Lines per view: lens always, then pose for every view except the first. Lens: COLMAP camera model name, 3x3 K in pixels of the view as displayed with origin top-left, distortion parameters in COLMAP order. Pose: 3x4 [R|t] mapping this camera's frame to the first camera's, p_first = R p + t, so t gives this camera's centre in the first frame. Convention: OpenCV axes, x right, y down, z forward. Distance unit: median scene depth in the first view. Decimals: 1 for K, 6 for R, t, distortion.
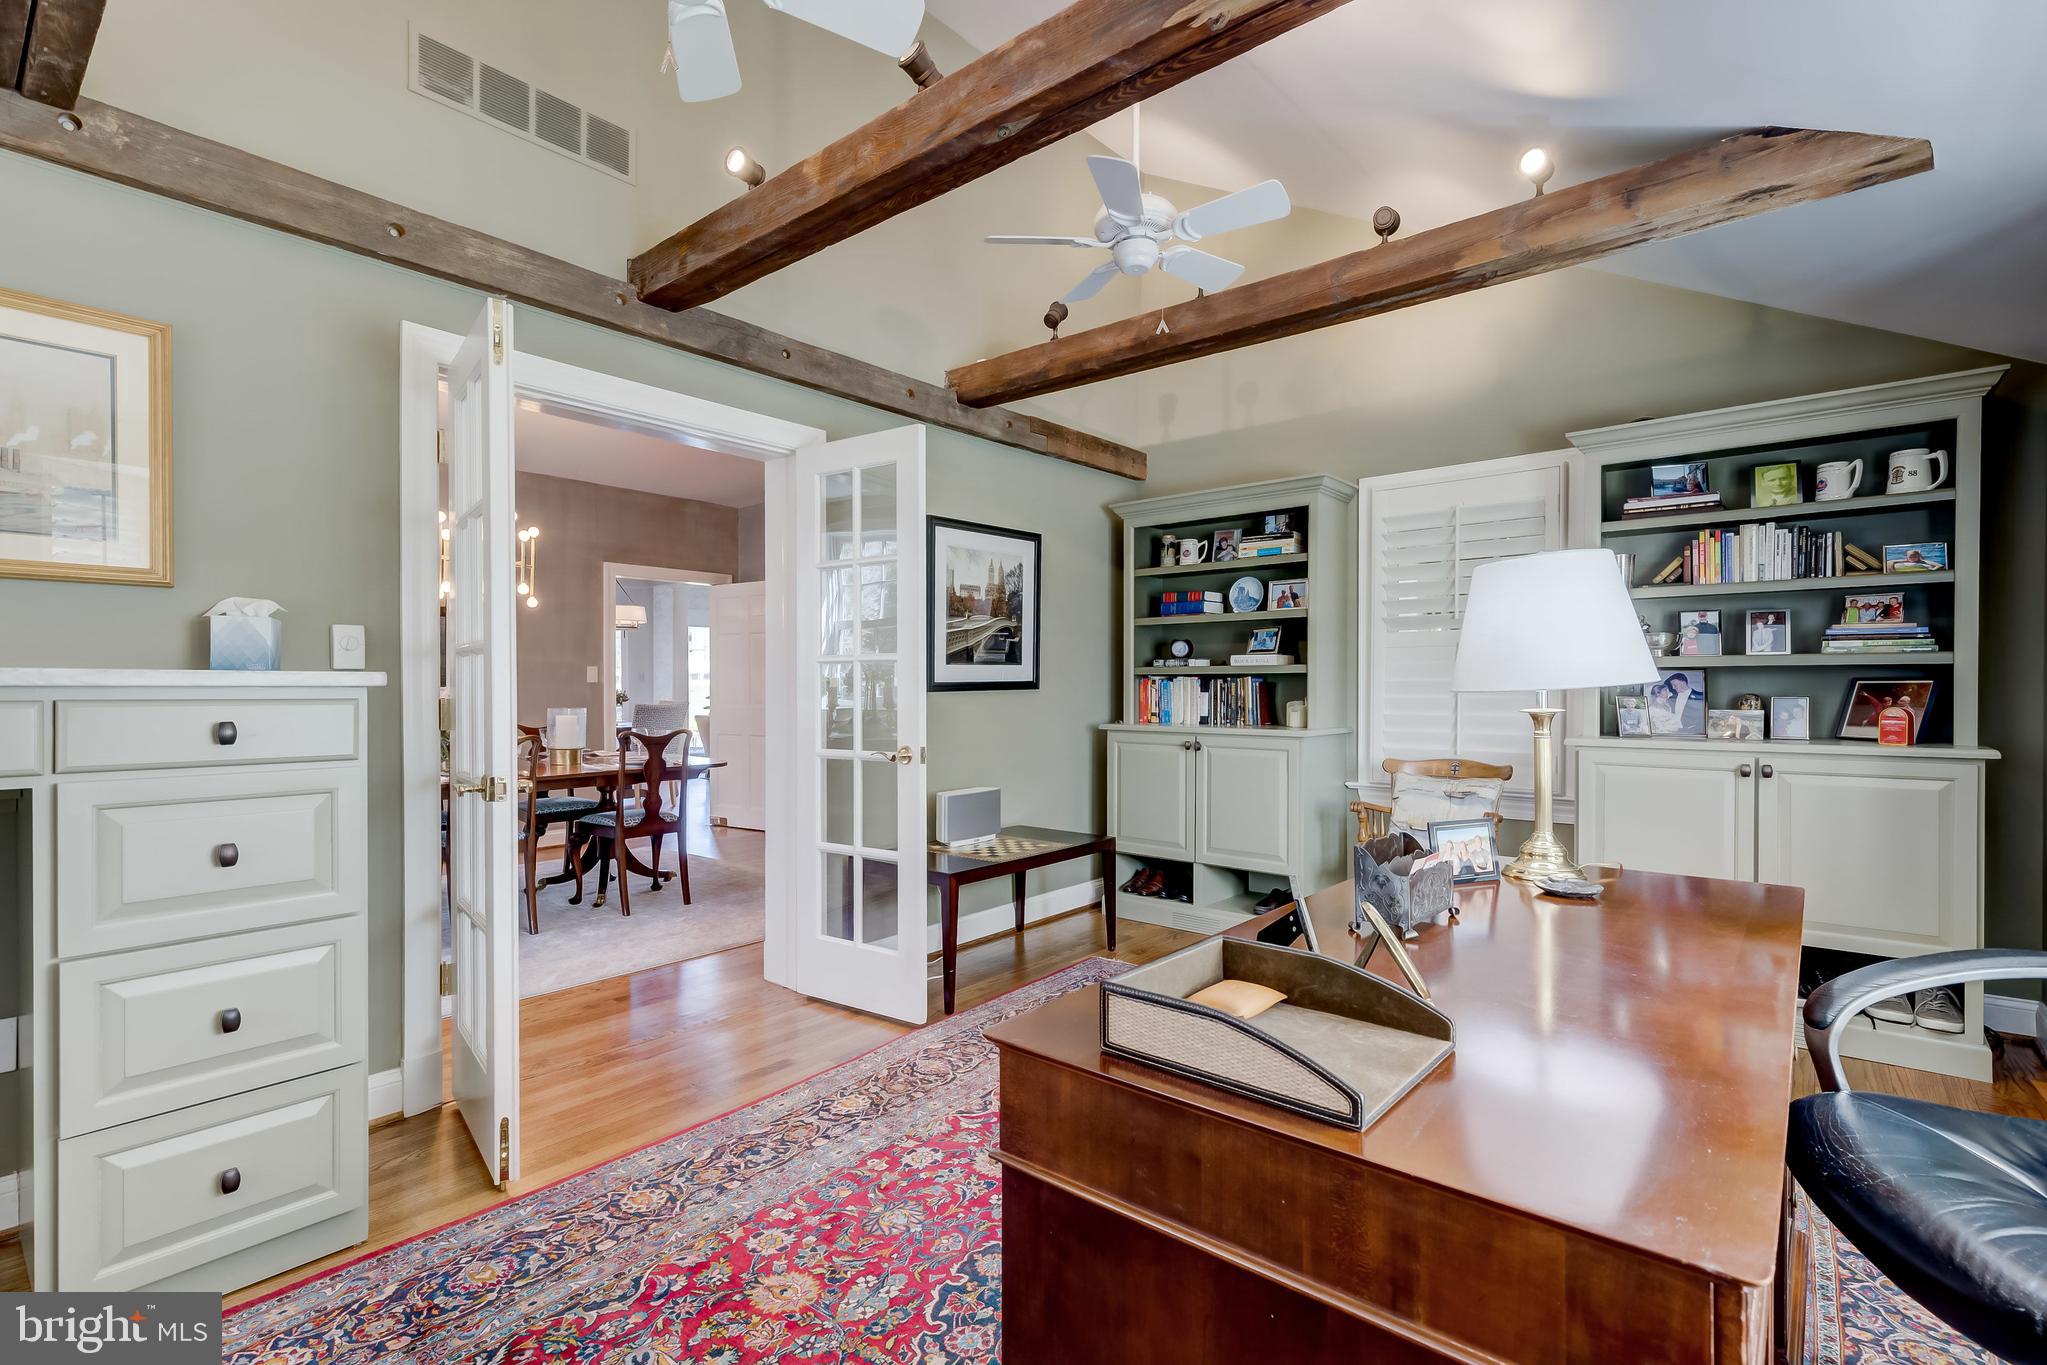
lens RADIAL K [[935.7, 0, 1013.7], [0, 935.7, 689.4], [0, 0, 1]] dist [0.004153, -0.001243]
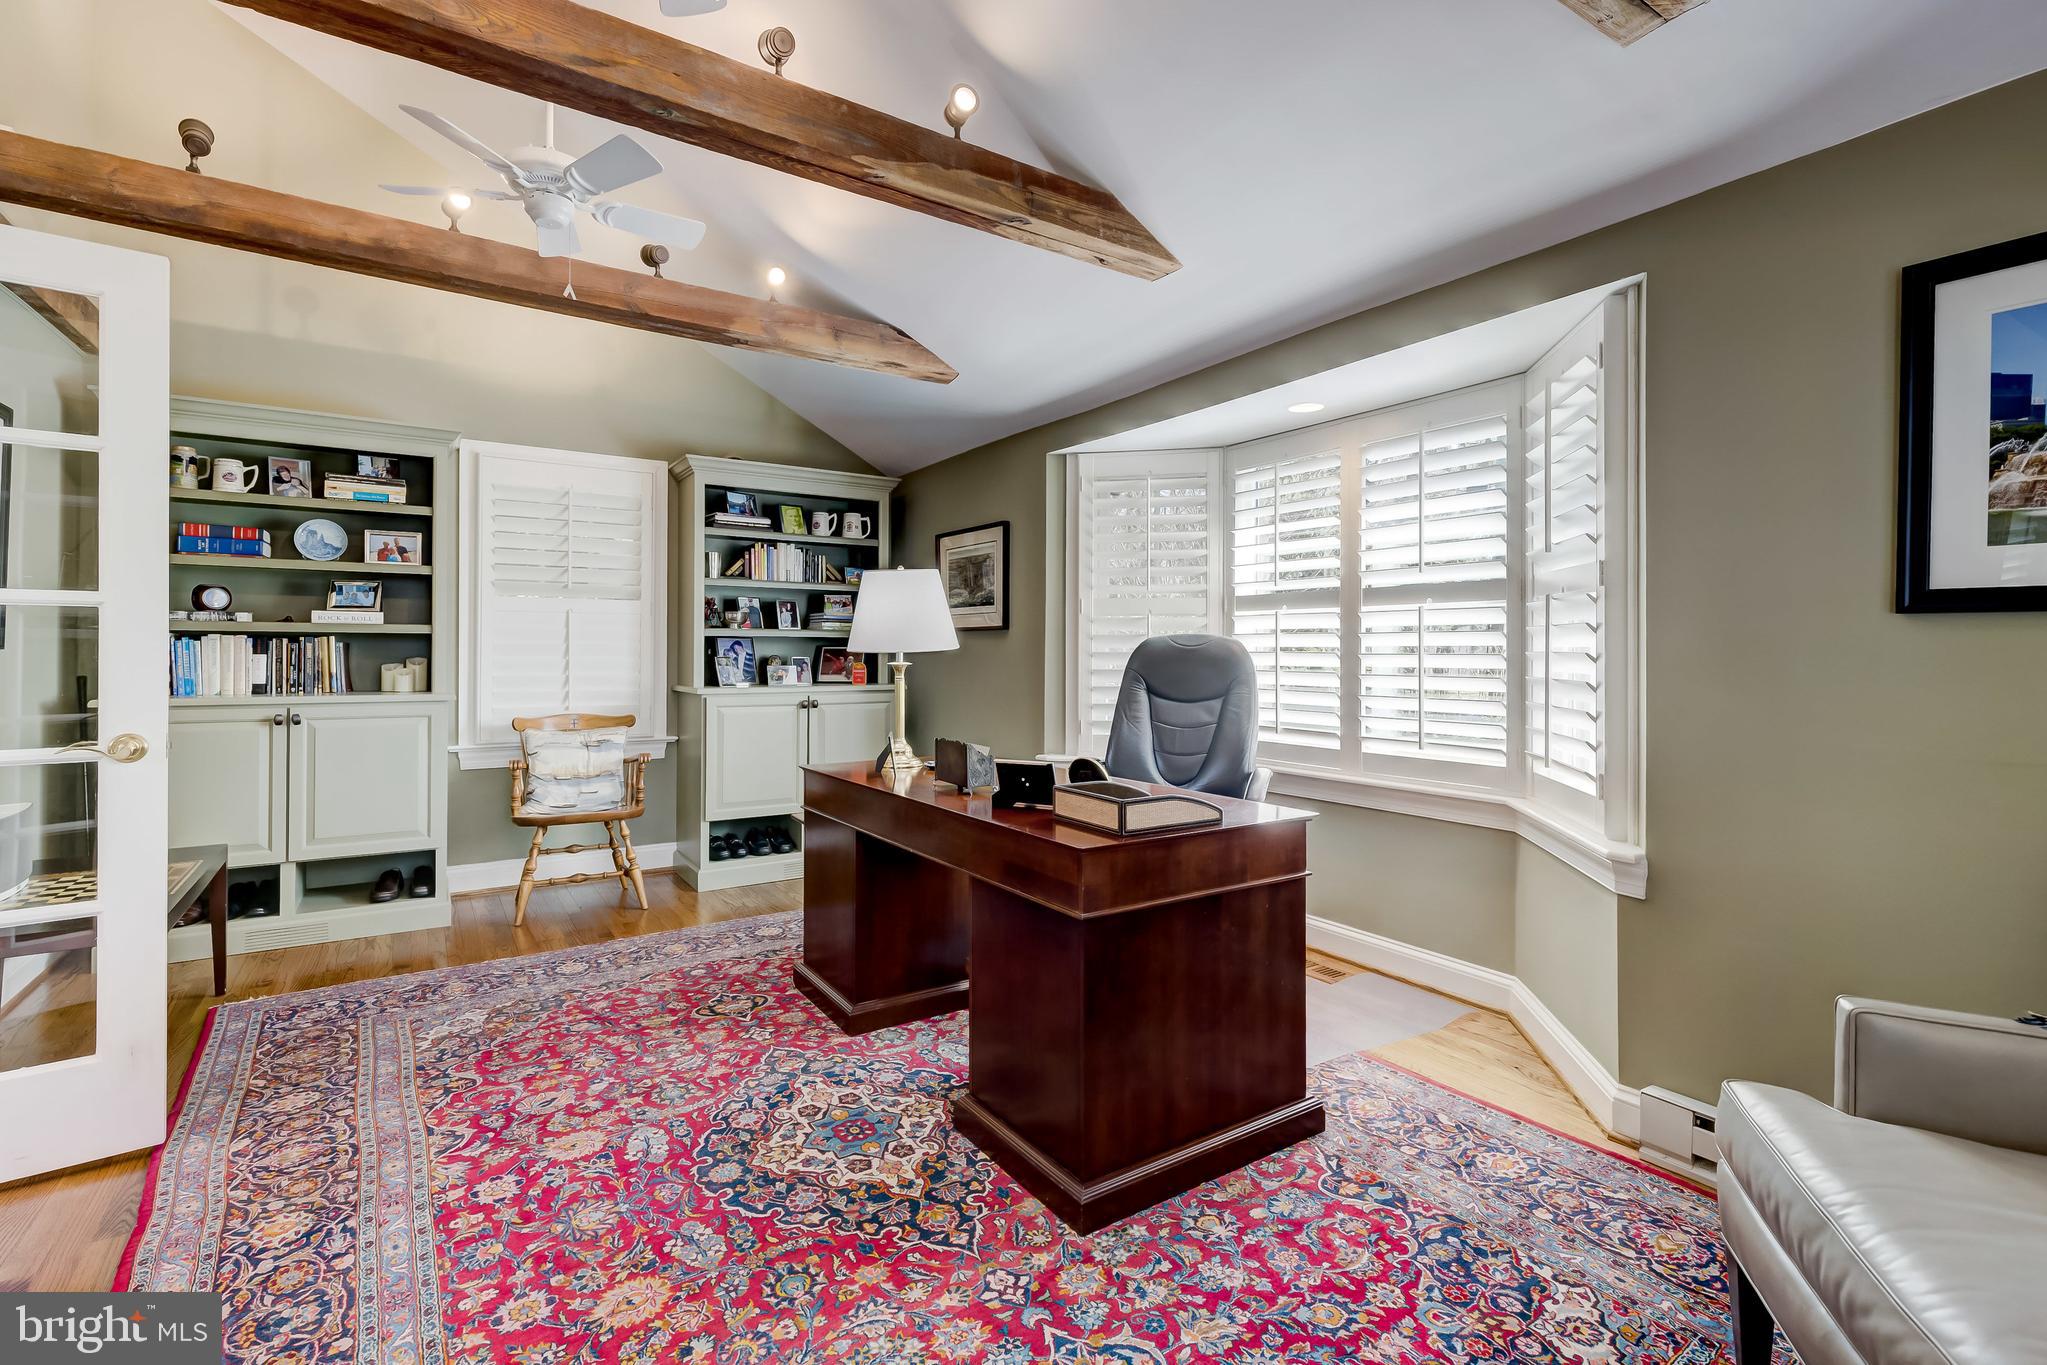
lens RADIAL K [[935.7, 0, 1026.5], [0, 935.7, 648.9], [0, 0, 1]] dist [0.004153, -0.001243]
pose [[0.276573, 0.006722, 0.960969, -0.604380], [-0.001416, 0.999977, -0.006587, 0.004393], [-0.960992, 0.000461, 0.276577, 0.219589]]
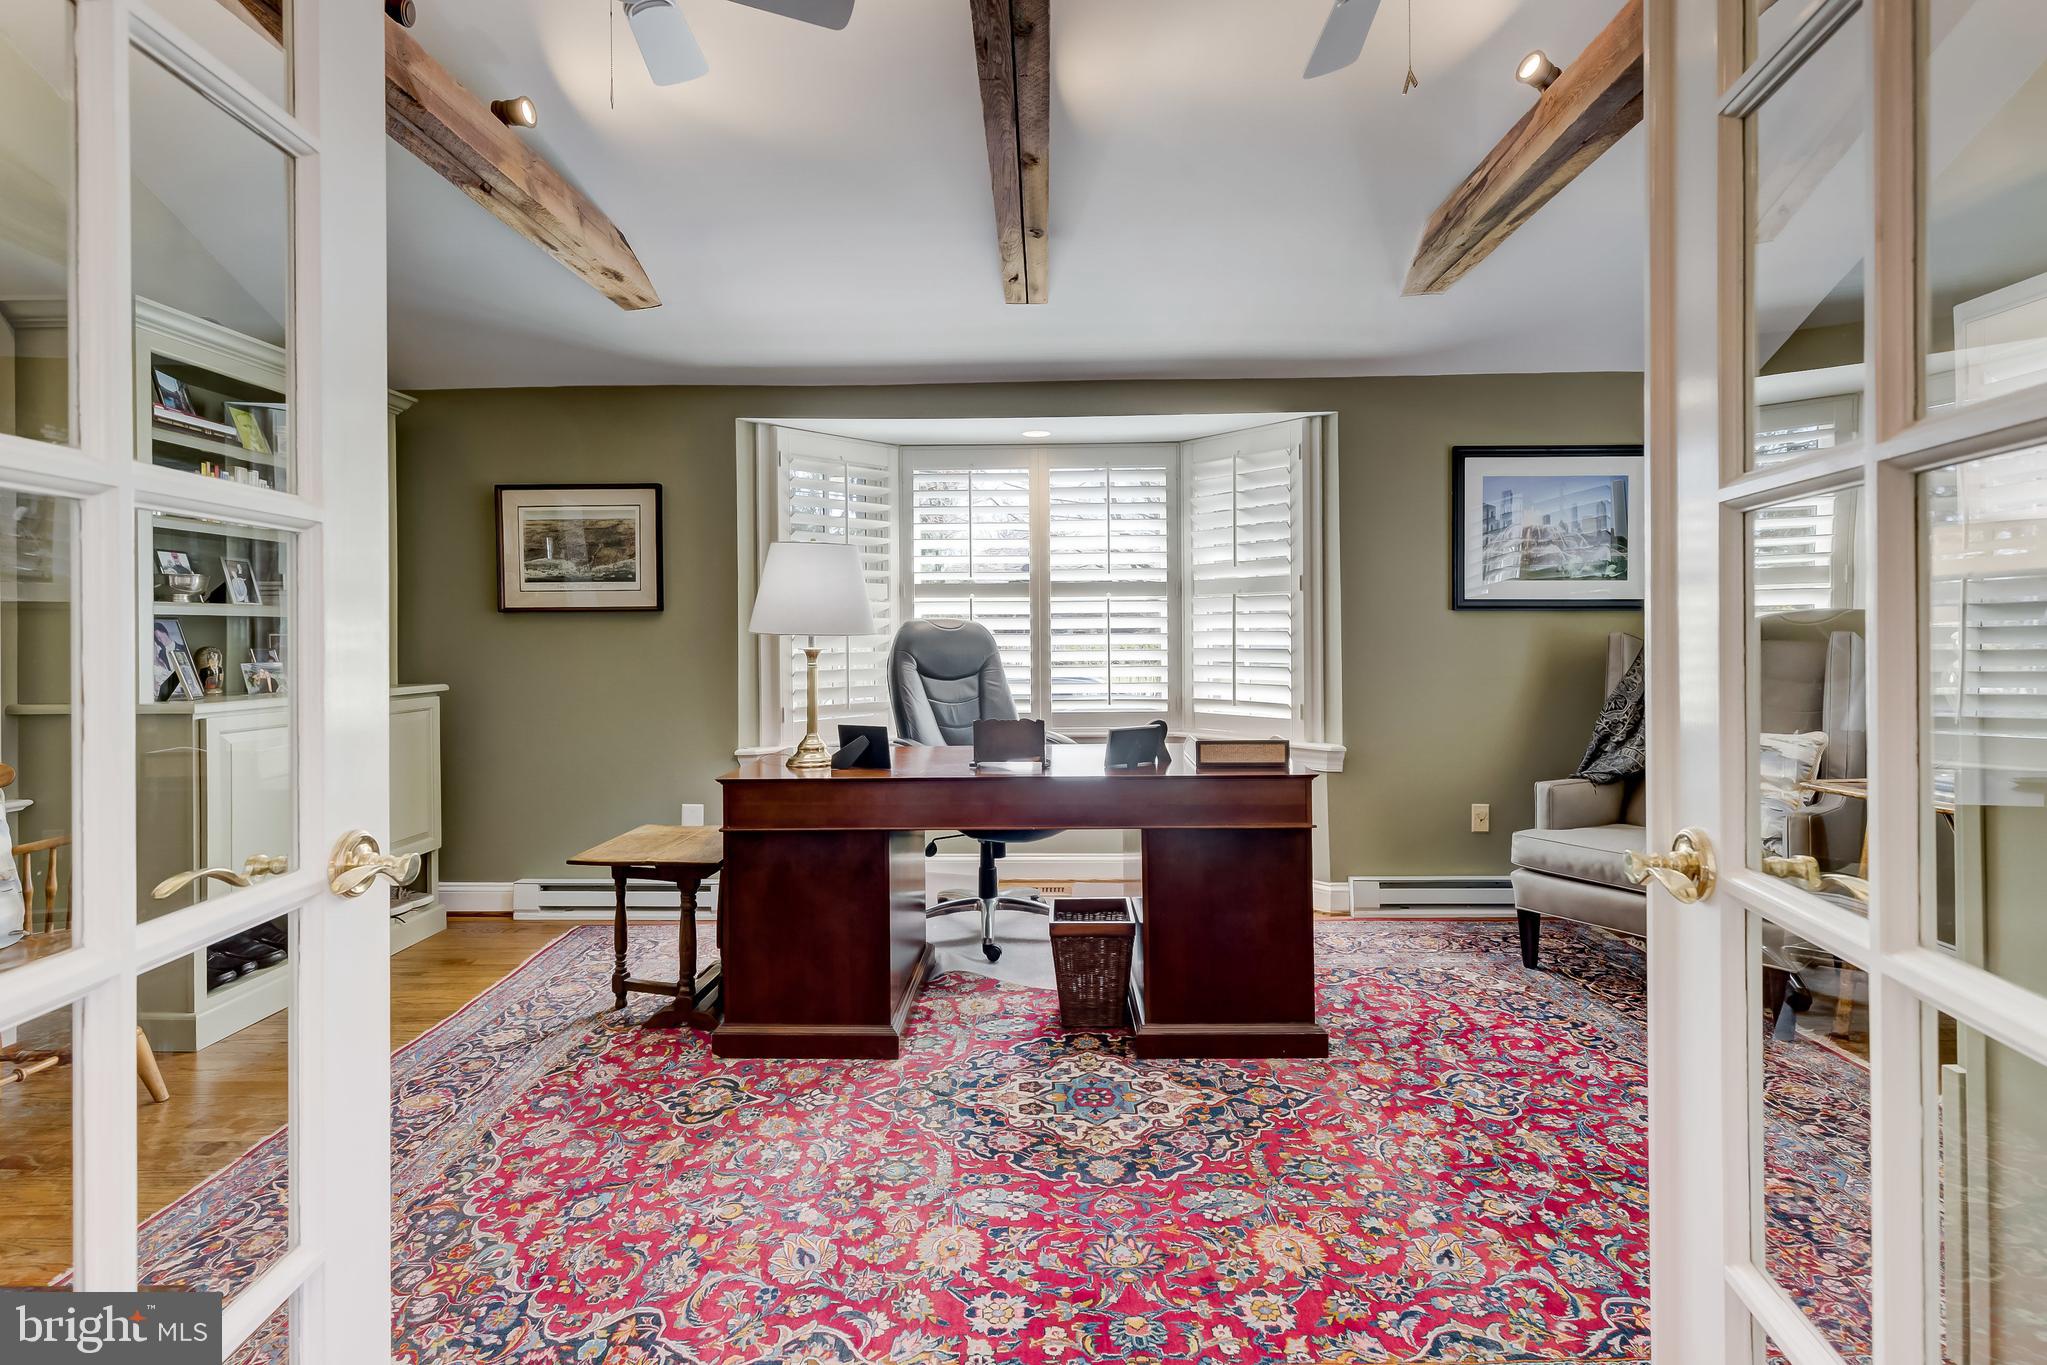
lens RADIAL K [[935.7, 0, 1029.9], [0, 935.7, 631.9], [0, 0, 1]] dist [0.004153, -0.001243]
pose [[-0.632599, 0.012600, 0.774377, -0.489335], [0.012129, 0.999906, -0.006362, 0.006739], [-0.774385, 0.005368, -0.632692, 1.068150]]
